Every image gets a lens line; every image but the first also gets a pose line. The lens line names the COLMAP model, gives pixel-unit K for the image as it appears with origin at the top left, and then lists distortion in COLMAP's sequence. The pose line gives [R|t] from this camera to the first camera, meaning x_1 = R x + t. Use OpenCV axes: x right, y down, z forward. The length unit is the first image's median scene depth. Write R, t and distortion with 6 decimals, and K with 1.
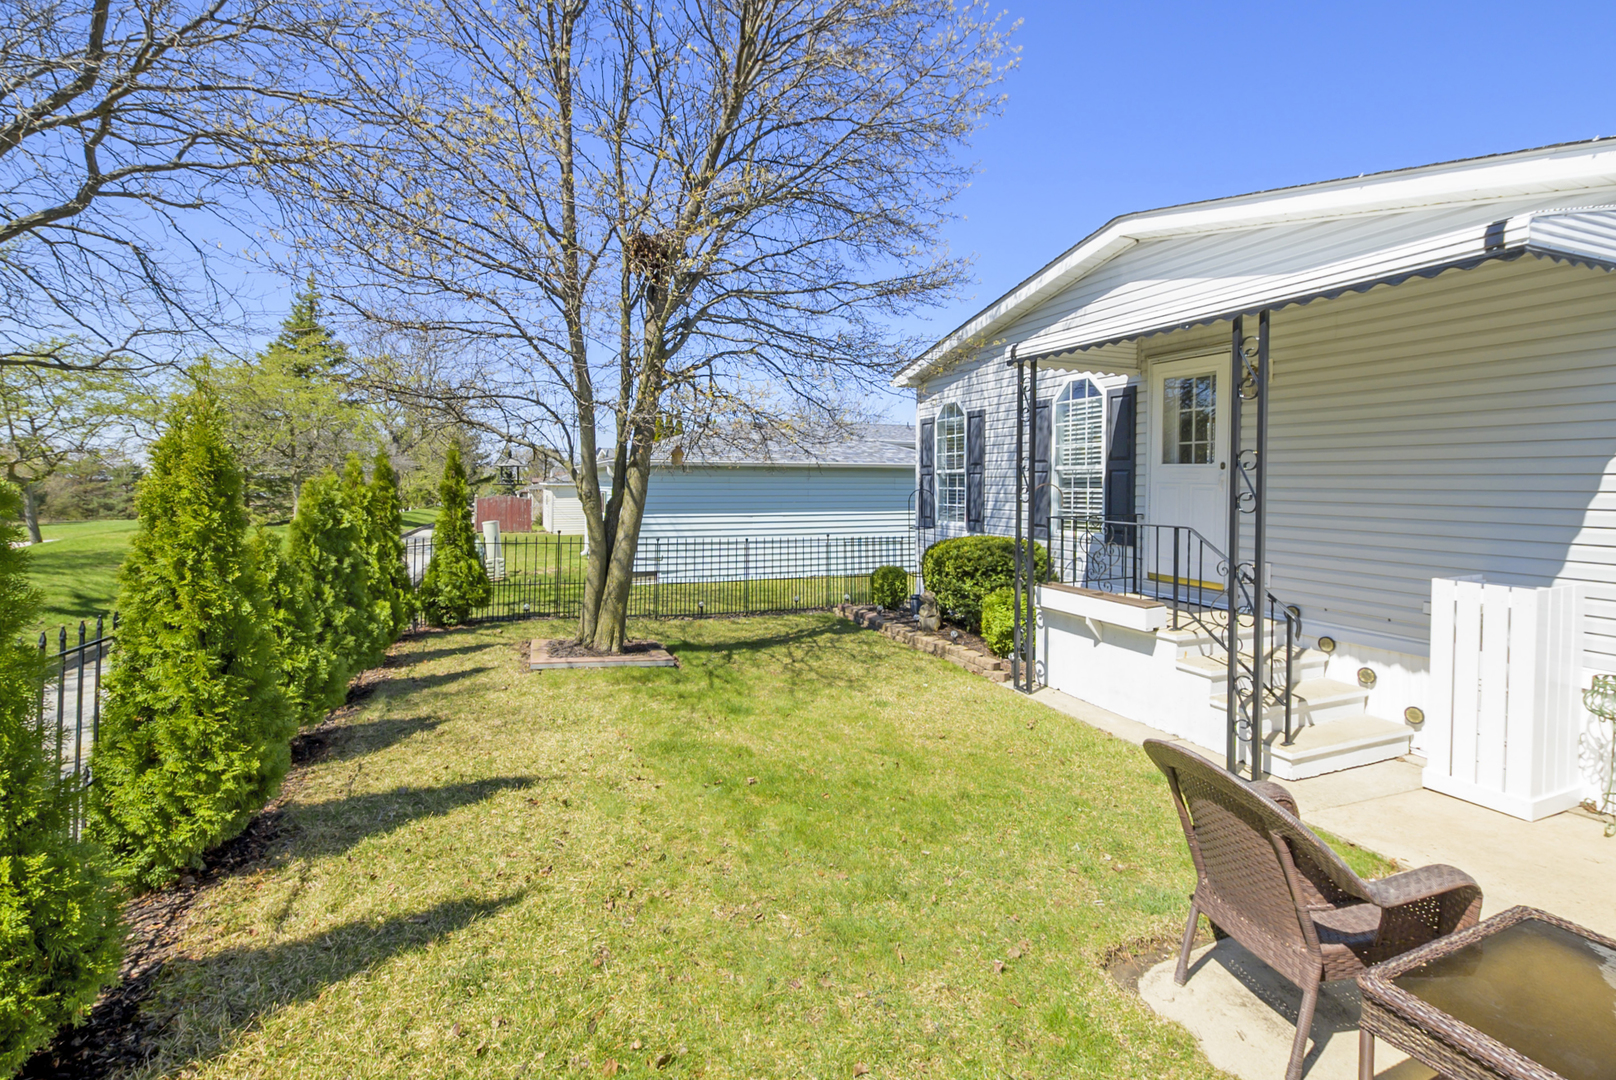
lens RADIAL K [[717.3, 0, 802.3], [0, 717.3, 485.5], [0, 0, 1]] dist [0.008525, -0.004630]
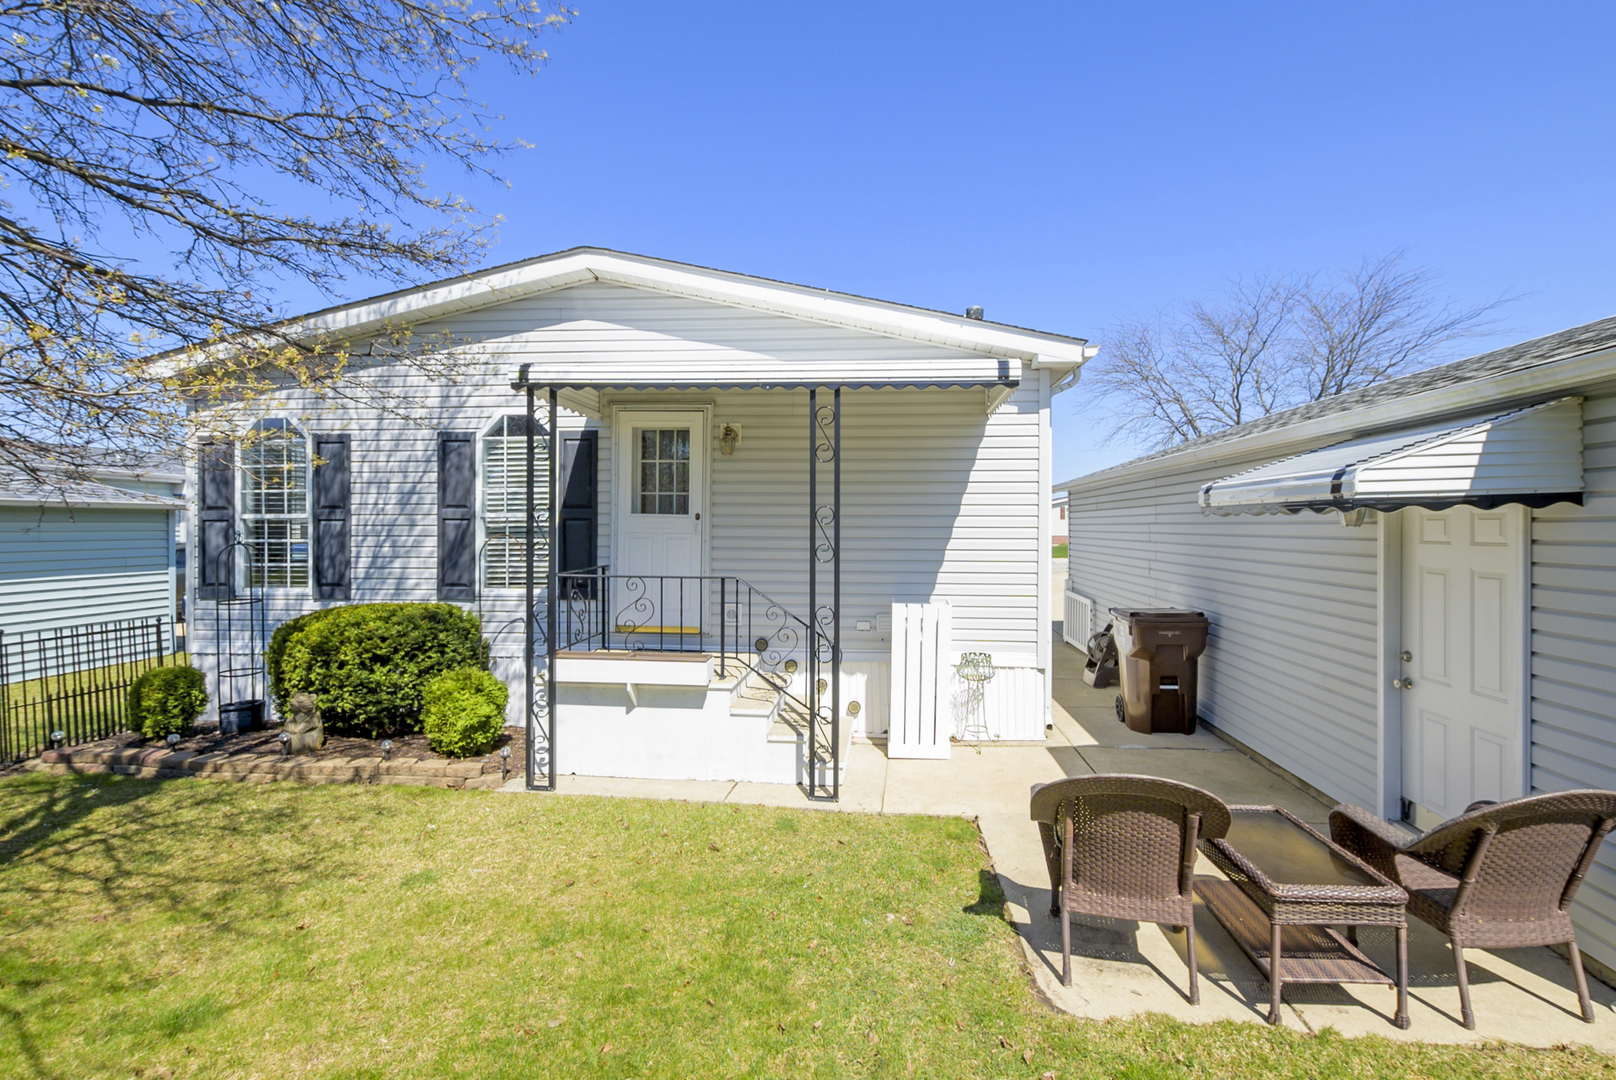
lens RADIAL K [[717.3, 0, 810.7], [0, 717.3, 527.1], [0, 0, 1]] dist [0.008525, -0.004630]
pose [[0.462788, -0.005341, 0.886453, -0.230992], [0.004616, 0.999983, 0.003615, -0.012545], [-0.886457, 0.002419, 0.462805, 0.289085]]
